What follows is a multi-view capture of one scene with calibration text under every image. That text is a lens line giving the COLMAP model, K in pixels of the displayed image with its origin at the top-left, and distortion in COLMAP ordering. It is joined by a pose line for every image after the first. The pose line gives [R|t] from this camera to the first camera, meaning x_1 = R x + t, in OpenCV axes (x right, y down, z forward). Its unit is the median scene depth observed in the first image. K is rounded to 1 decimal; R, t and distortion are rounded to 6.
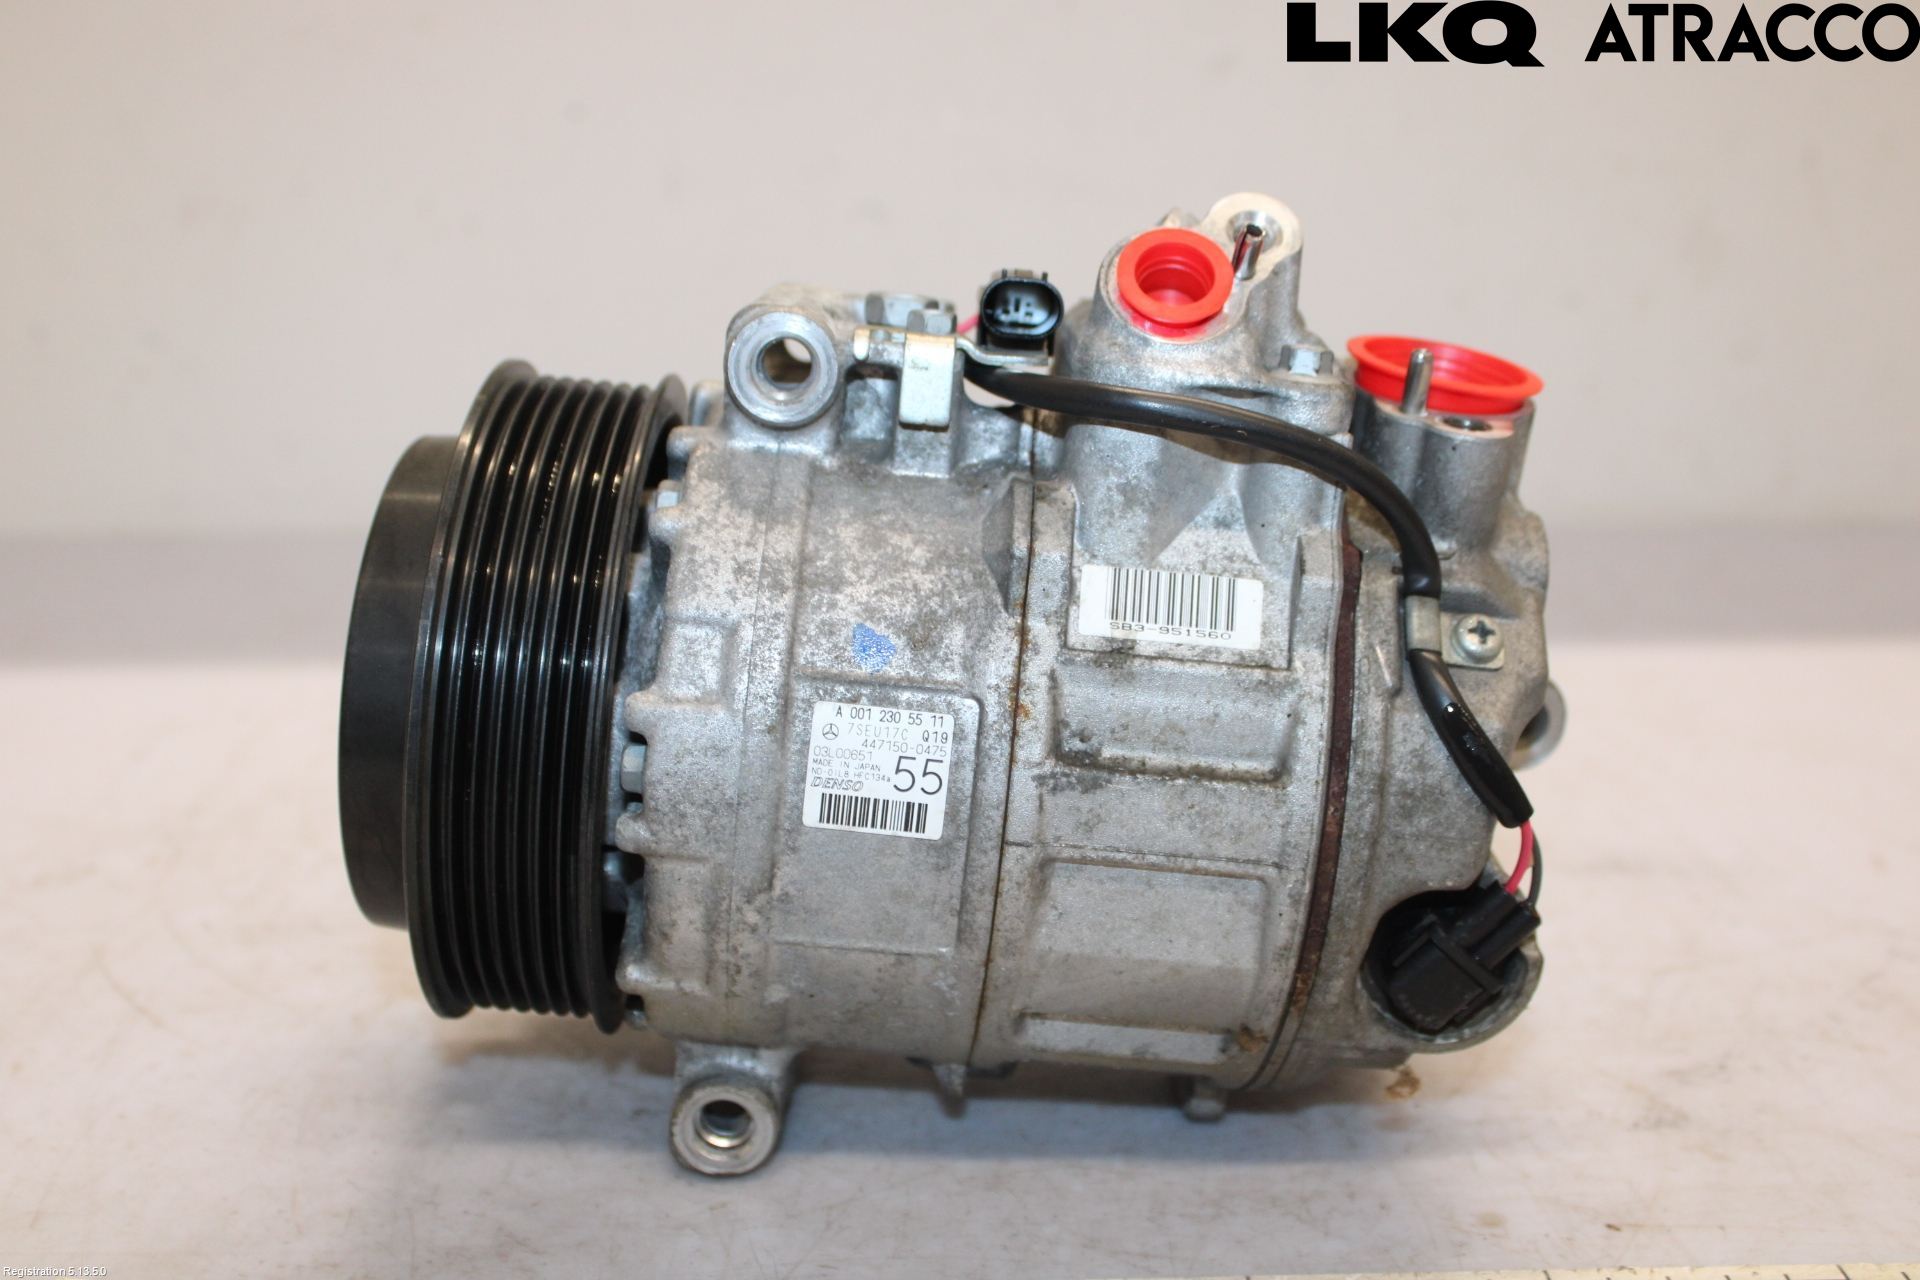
lens RADIAL K [[2224.3, 0, 921.5], [0, 2224.3, 641.8], [0, 0, 1]] dist [-0.011747, -0.000124]
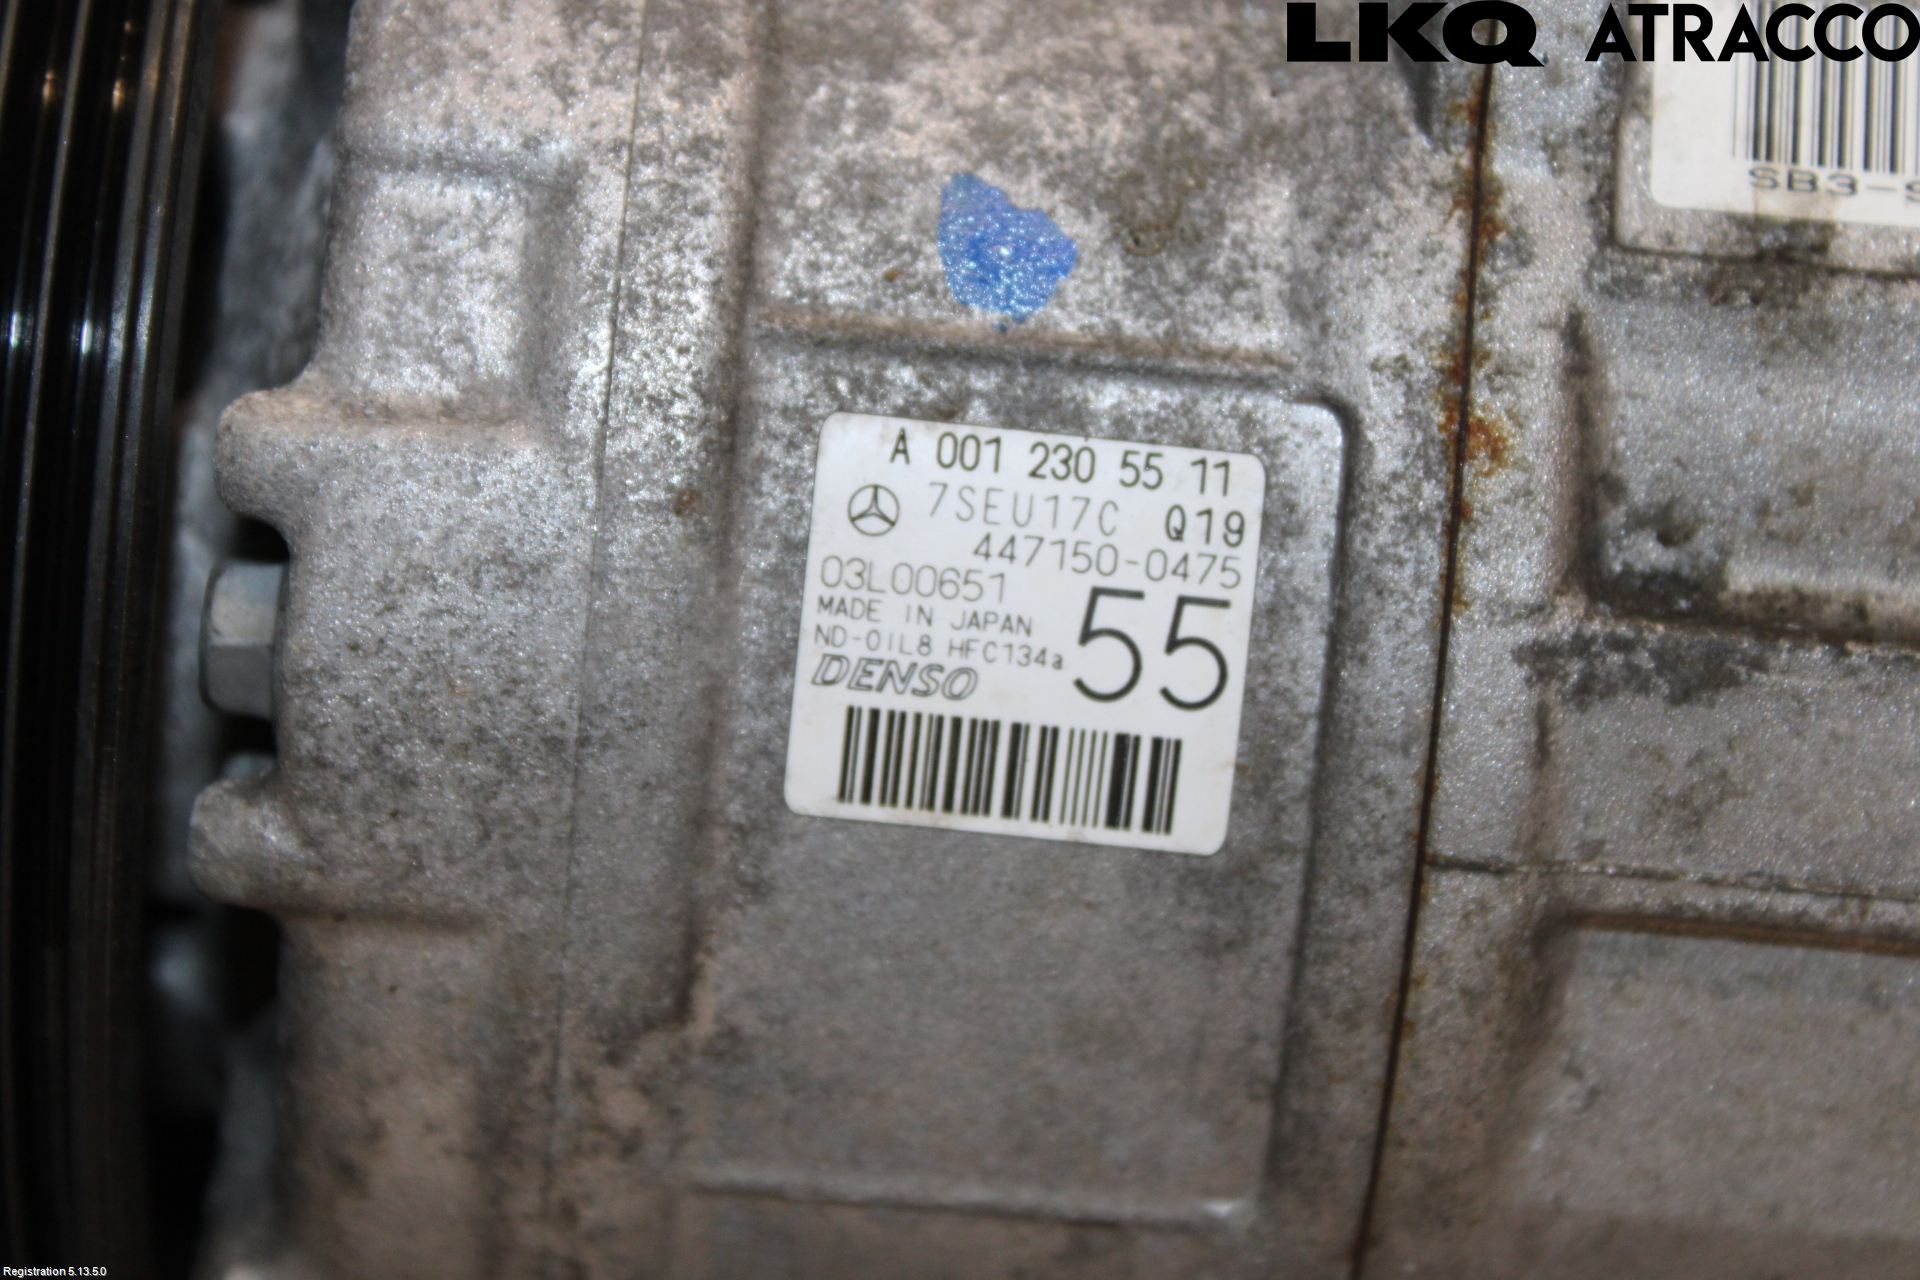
lens RADIAL K [[4713.5, 0, 960.0], [0, 4713.5, 640.0], [0, 0, 1]] dist [0.154702, 0.599398]
pose [[0.999859, -0.005868, 0.015745, -0.038988], [0.005953, 0.999968, -0.005374, 0.061881], [-0.015713, 0.005467, 0.999862, 0.329334]]
